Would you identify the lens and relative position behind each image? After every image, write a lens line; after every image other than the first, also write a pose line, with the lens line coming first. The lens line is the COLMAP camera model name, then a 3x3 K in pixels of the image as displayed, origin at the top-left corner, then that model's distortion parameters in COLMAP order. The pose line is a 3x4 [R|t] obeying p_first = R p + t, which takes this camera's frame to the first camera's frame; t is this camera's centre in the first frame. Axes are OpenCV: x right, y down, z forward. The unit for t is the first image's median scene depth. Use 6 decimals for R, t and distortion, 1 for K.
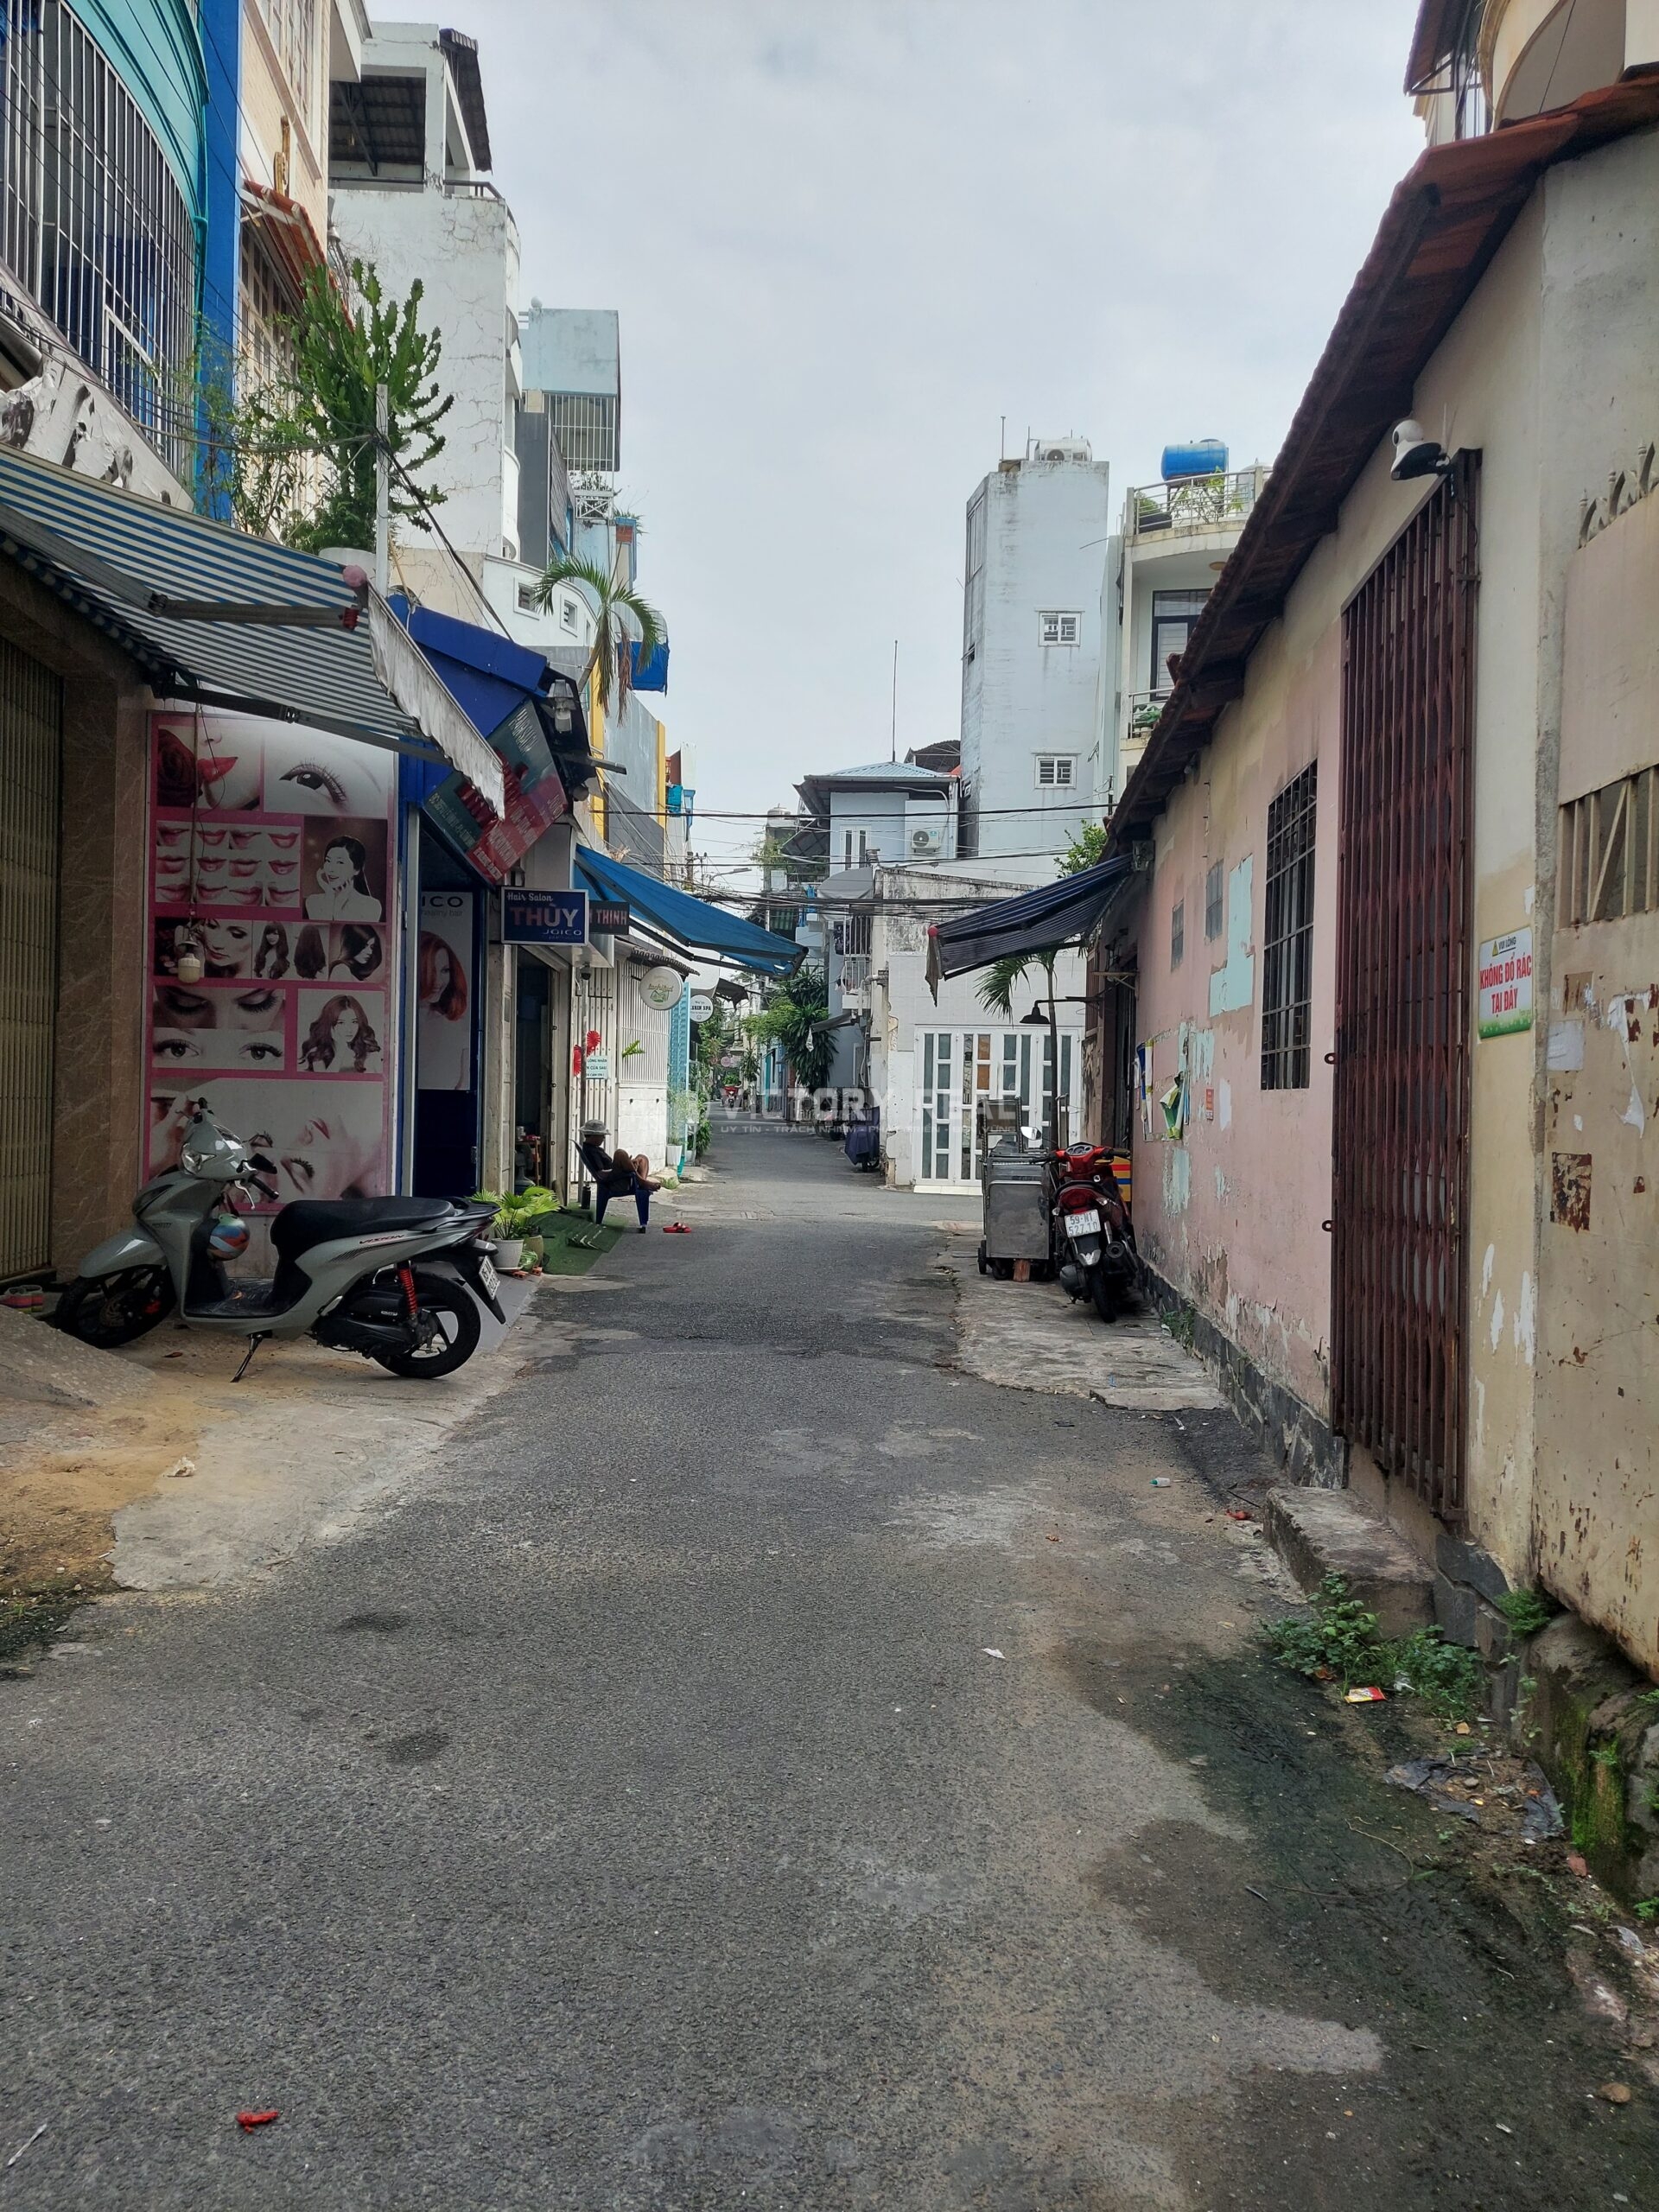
lens RADIAL K [[1572.4, 0, 821.9], [0, 1572.4, 1064.0], [0, 0, 1]] dist [0.130524, -0.133759]
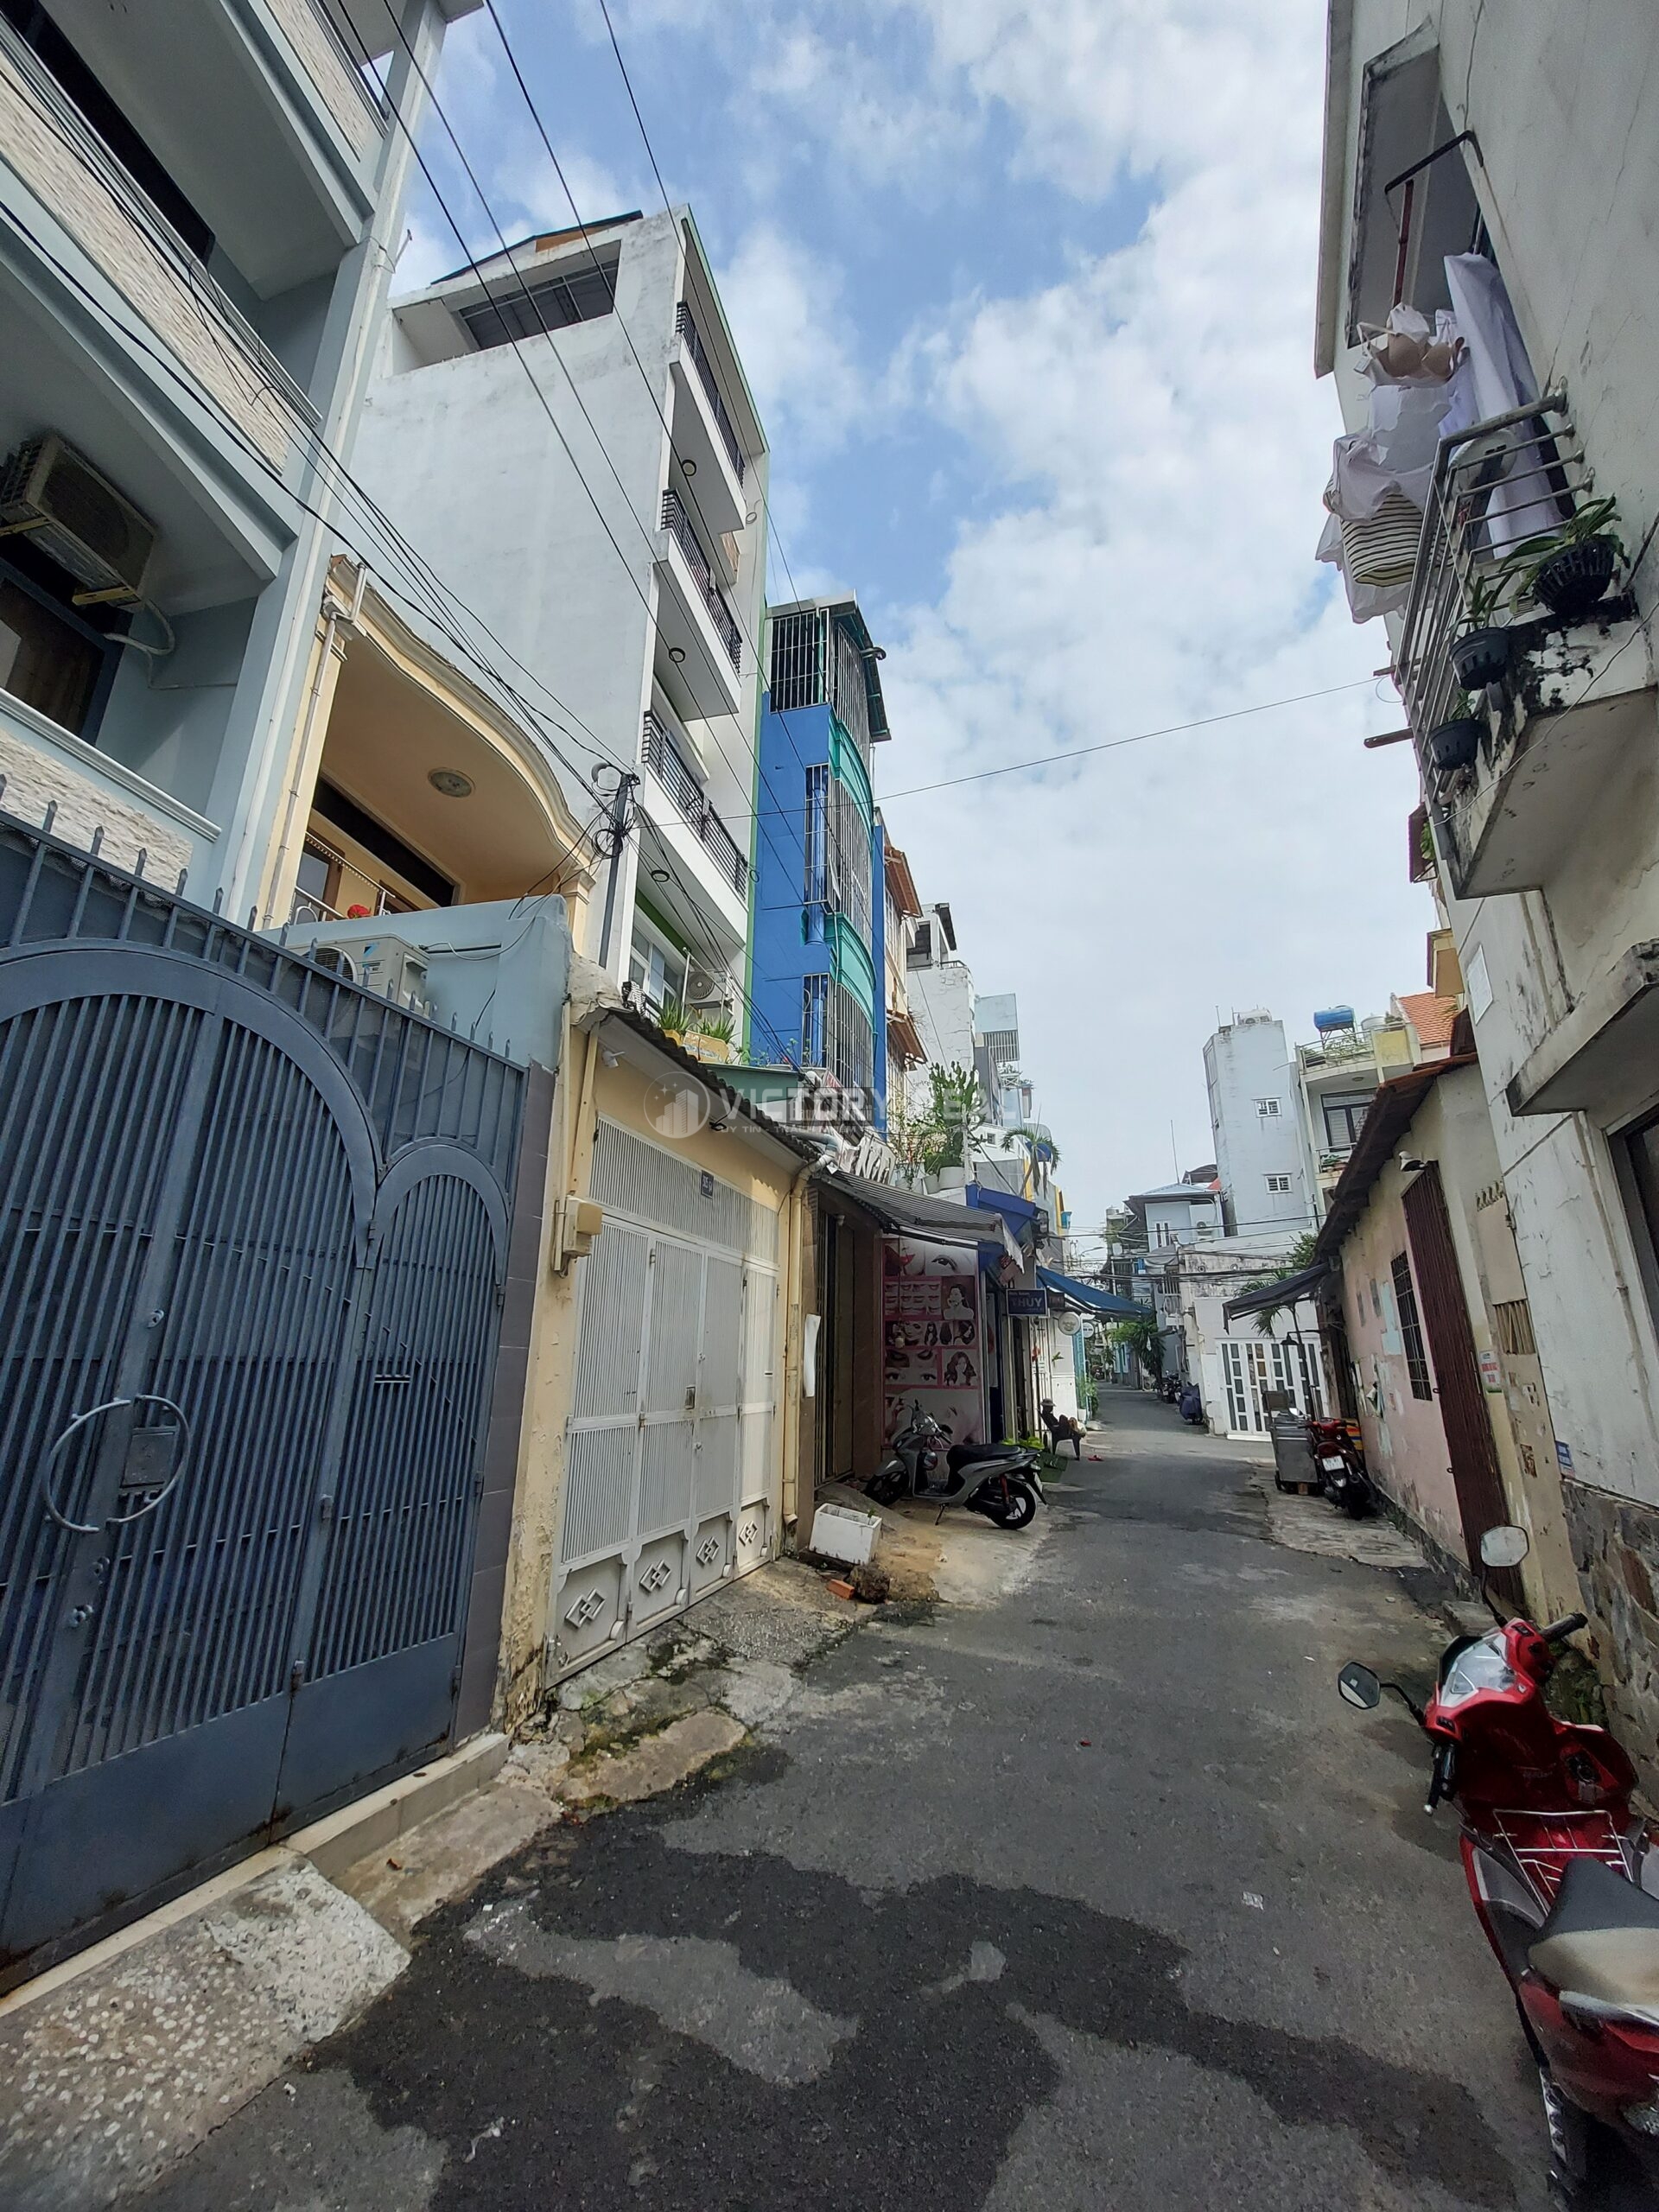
lens RADIAL K [[855.0, 0, 822.2], [0, 855.0, 1111.3], [0, 0, 1]] dist [-0.001231, -0.000109]
pose [[0.937649, -0.108204, -0.330313, -0.022887], [0.014056, 0.961337, -0.275015, -0.027431], [0.347300, 0.253225, 0.902918, -0.213594]]
